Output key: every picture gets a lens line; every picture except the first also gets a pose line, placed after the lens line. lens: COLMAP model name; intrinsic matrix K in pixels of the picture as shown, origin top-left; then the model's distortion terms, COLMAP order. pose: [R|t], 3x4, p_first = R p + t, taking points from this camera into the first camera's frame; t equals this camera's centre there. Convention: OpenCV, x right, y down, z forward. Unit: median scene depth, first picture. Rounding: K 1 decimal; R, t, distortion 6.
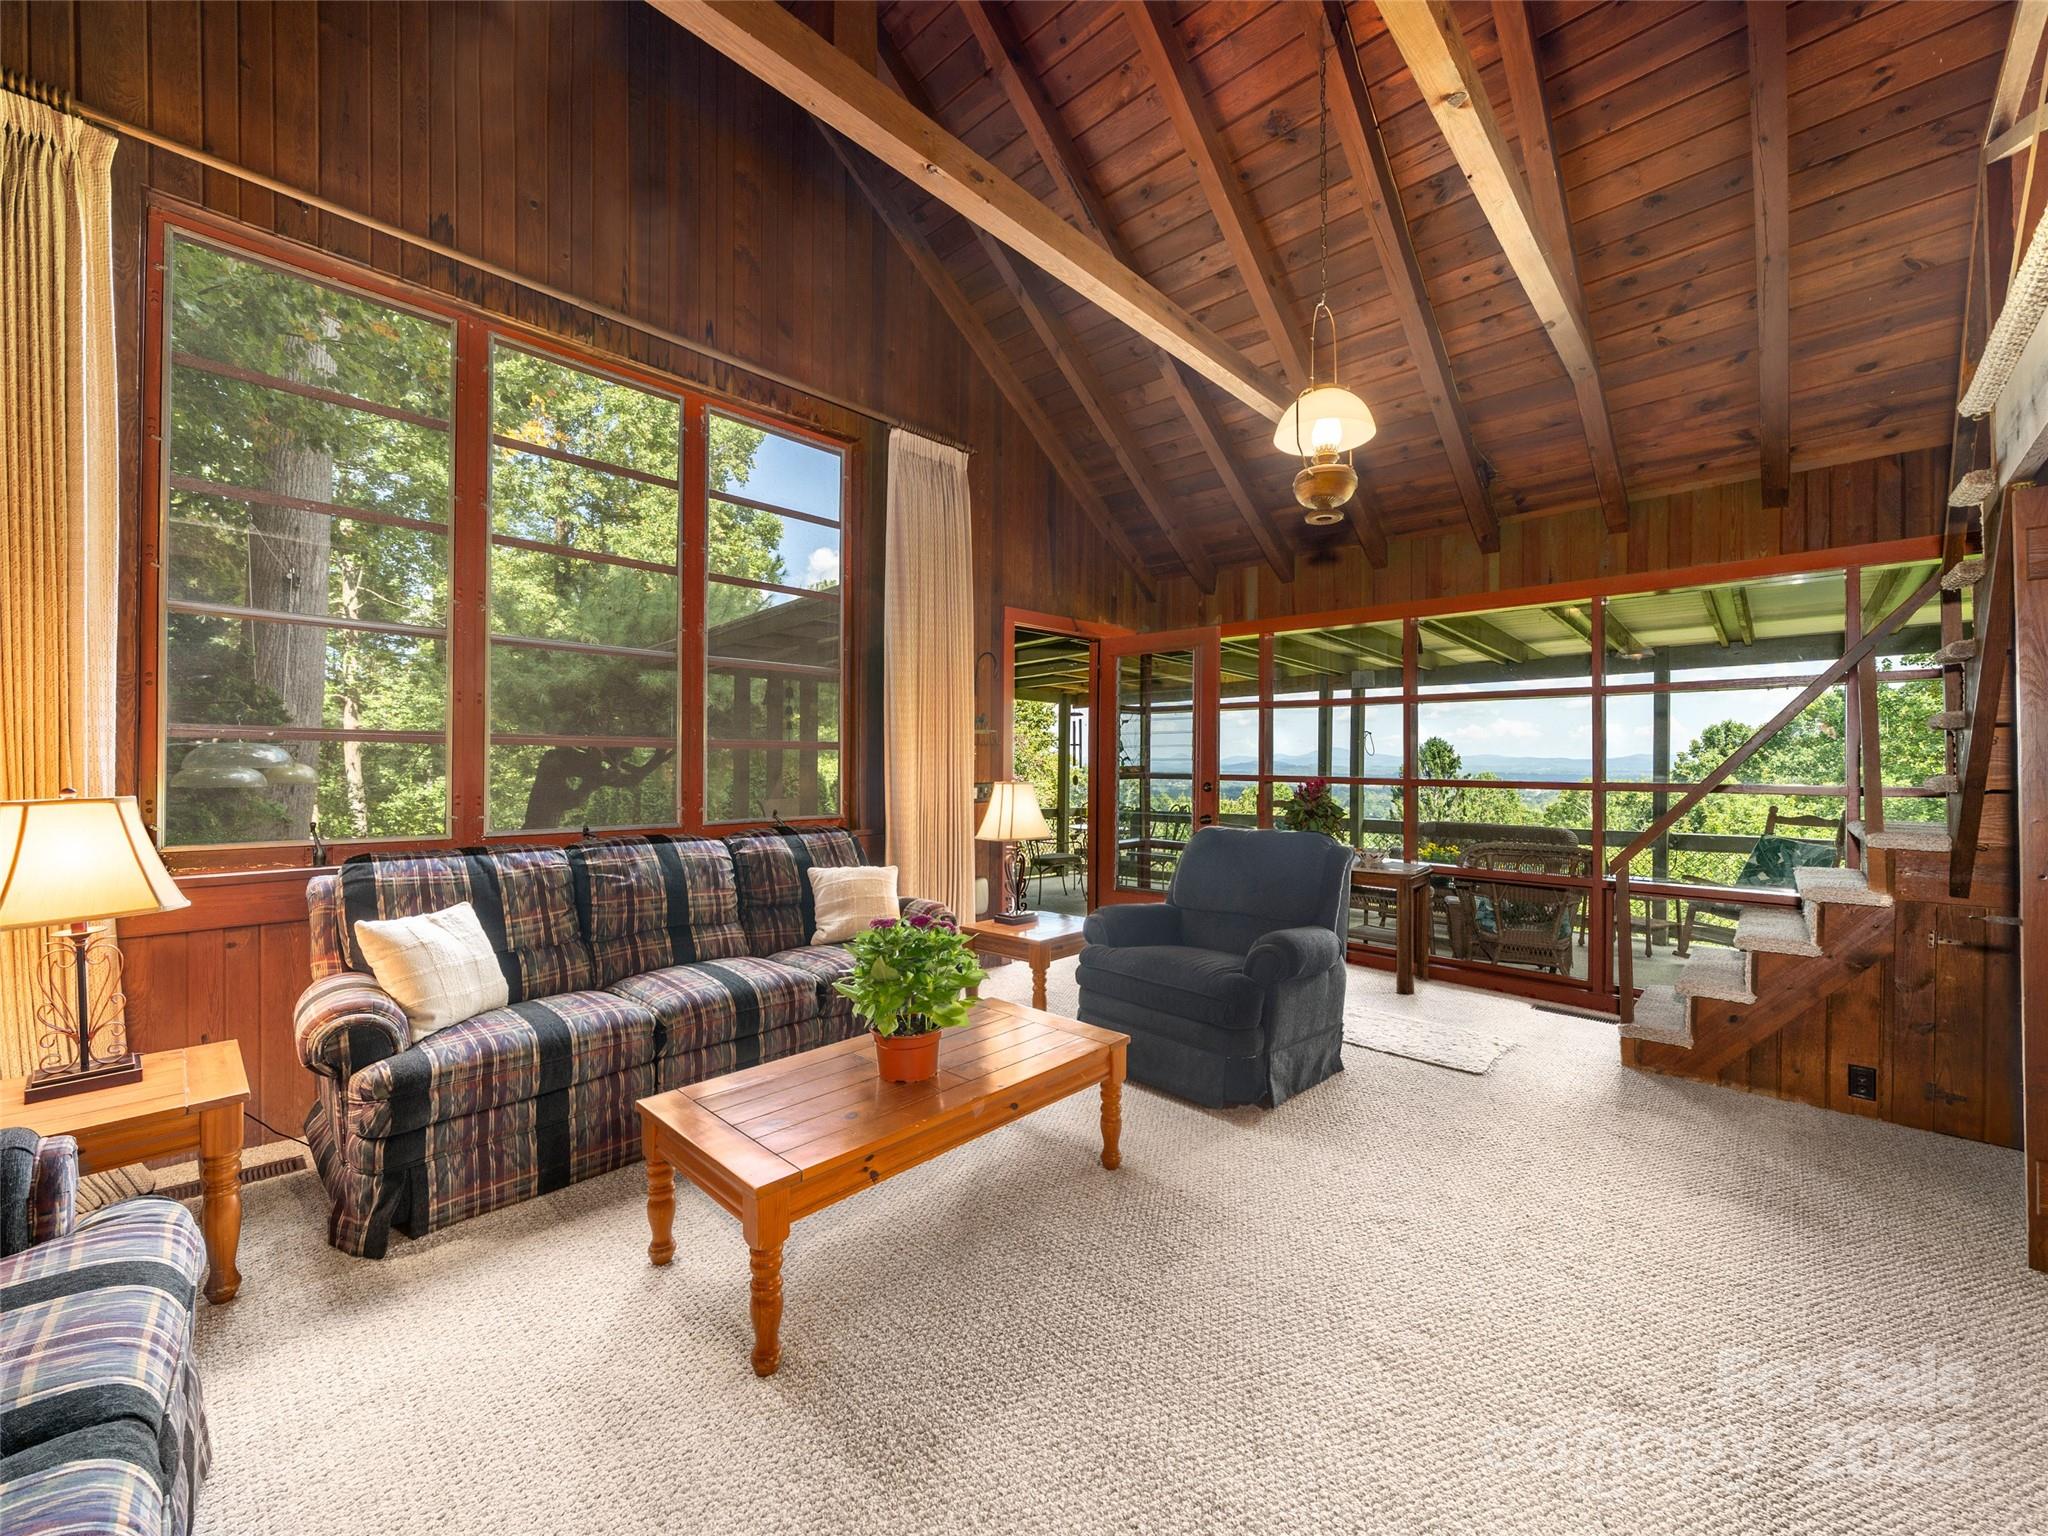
lens RADIAL K [[818.8, 0, 1011.6], [0, 818.8, 755.8], [0, 0, 1]] dist [0.003430, 0.000279]
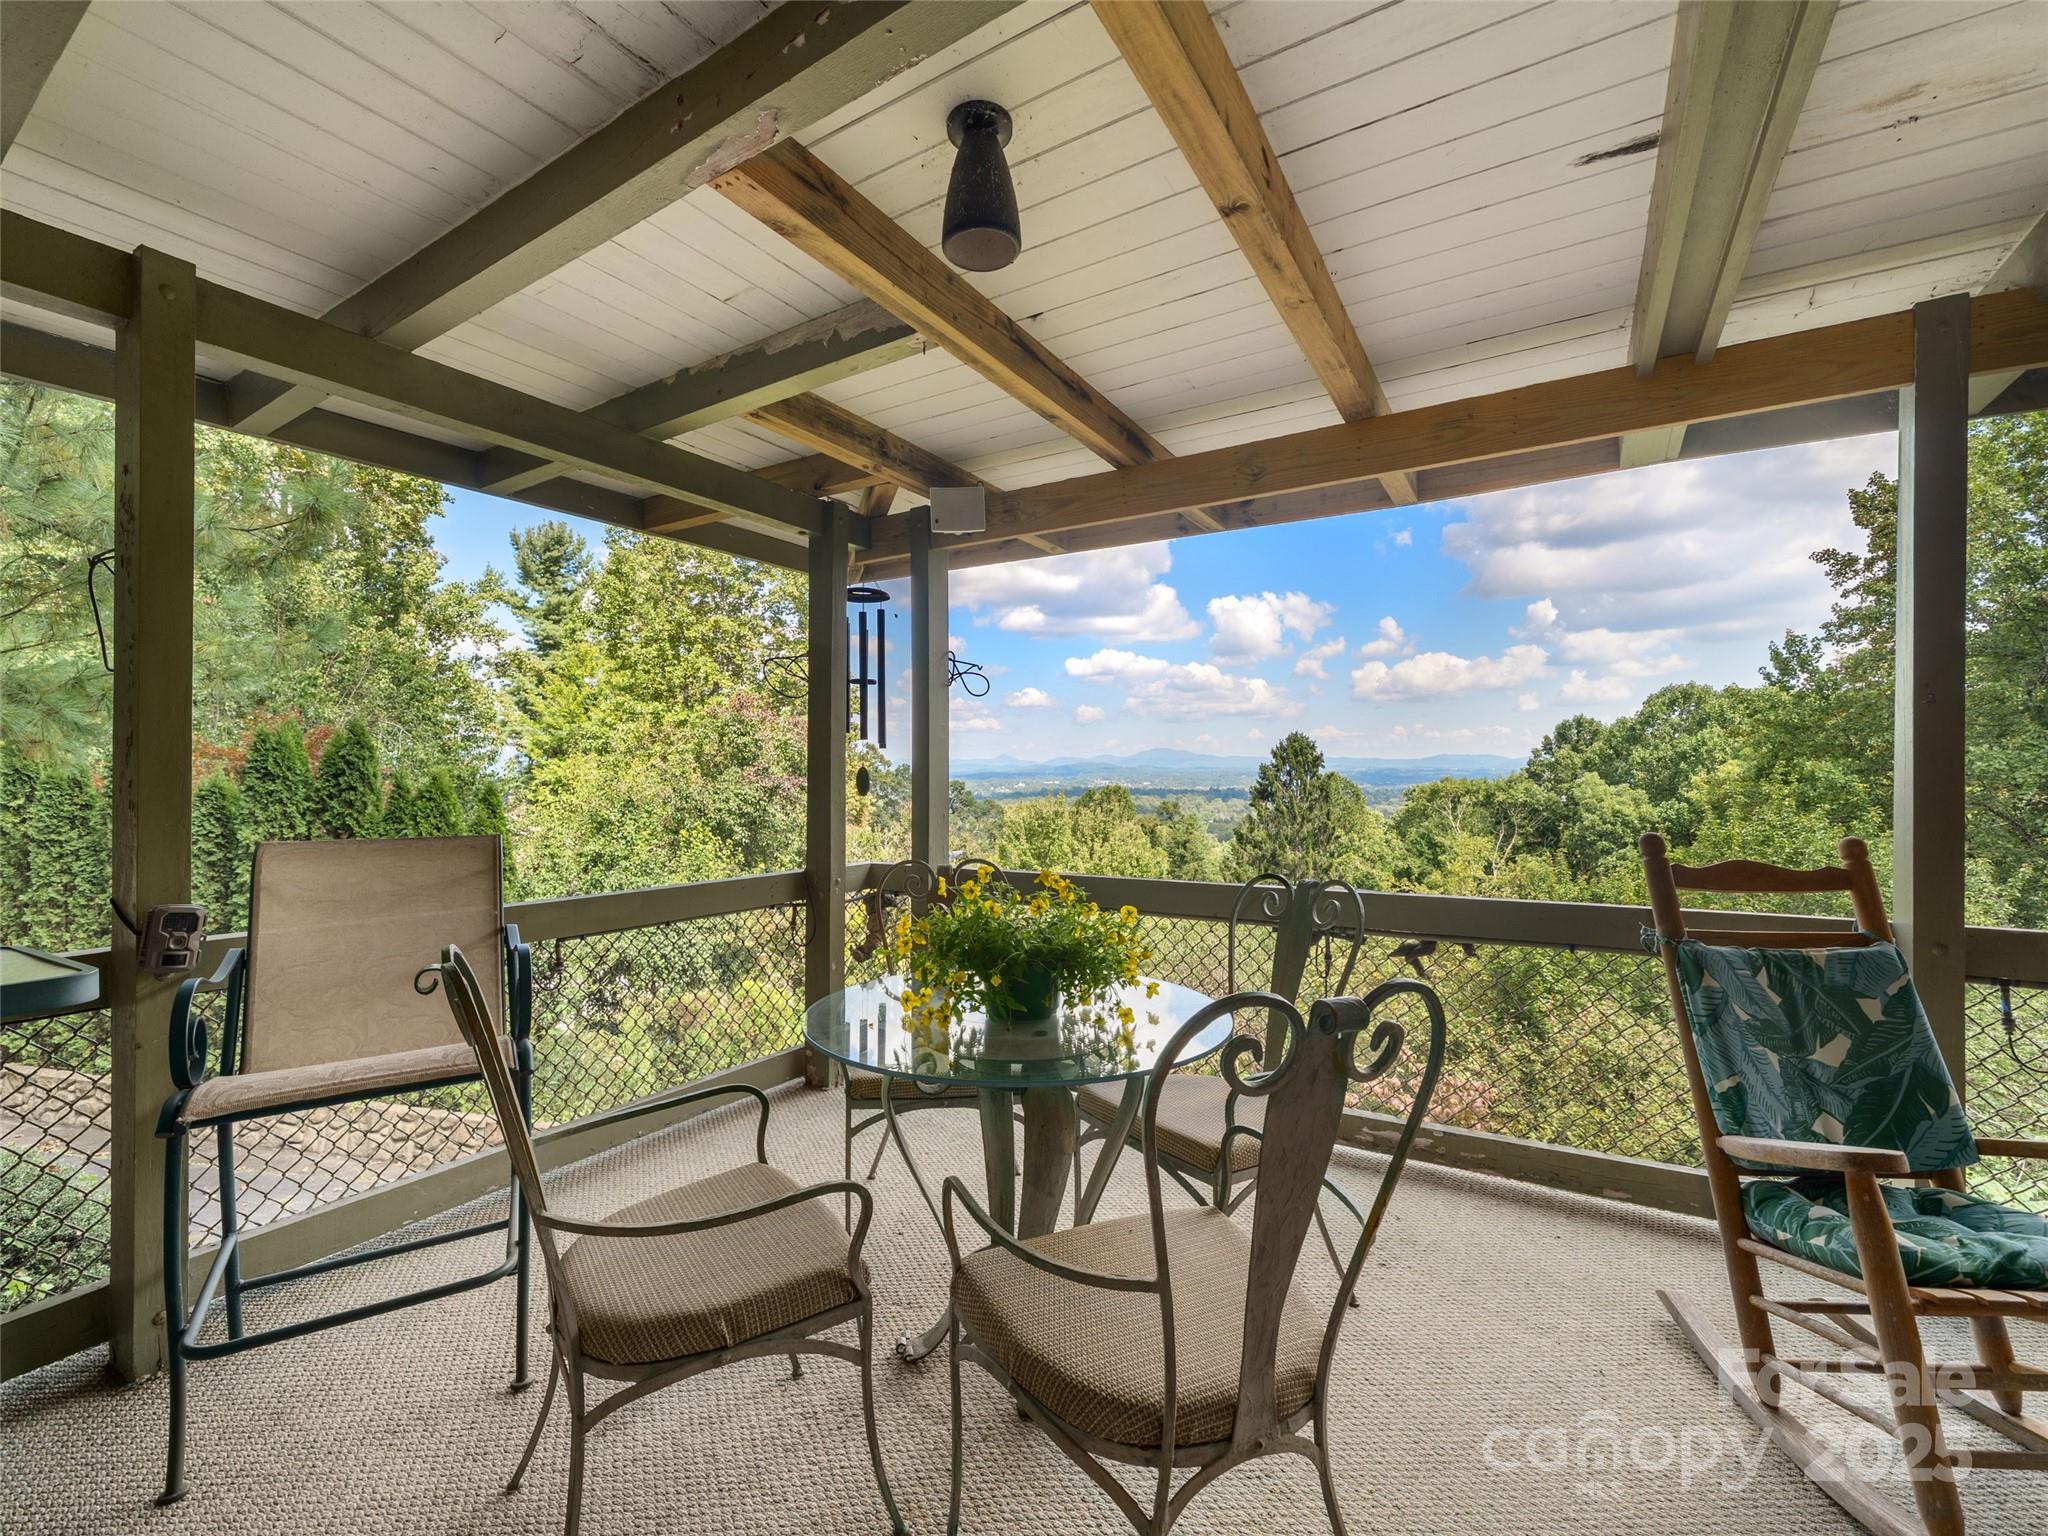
lens RADIAL K [[881.0, 0, 1009.2], [0, 881.0, 778.3], [0, 0, 1]] dist [-0.003563, -0.000690]
pose [[0.976743, -0.006893, 0.214304, 0.055536], [0.001938, 0.999726, 0.023324, 0.019548], [-0.214406, -0.022366, 0.976488, 0.605726]]
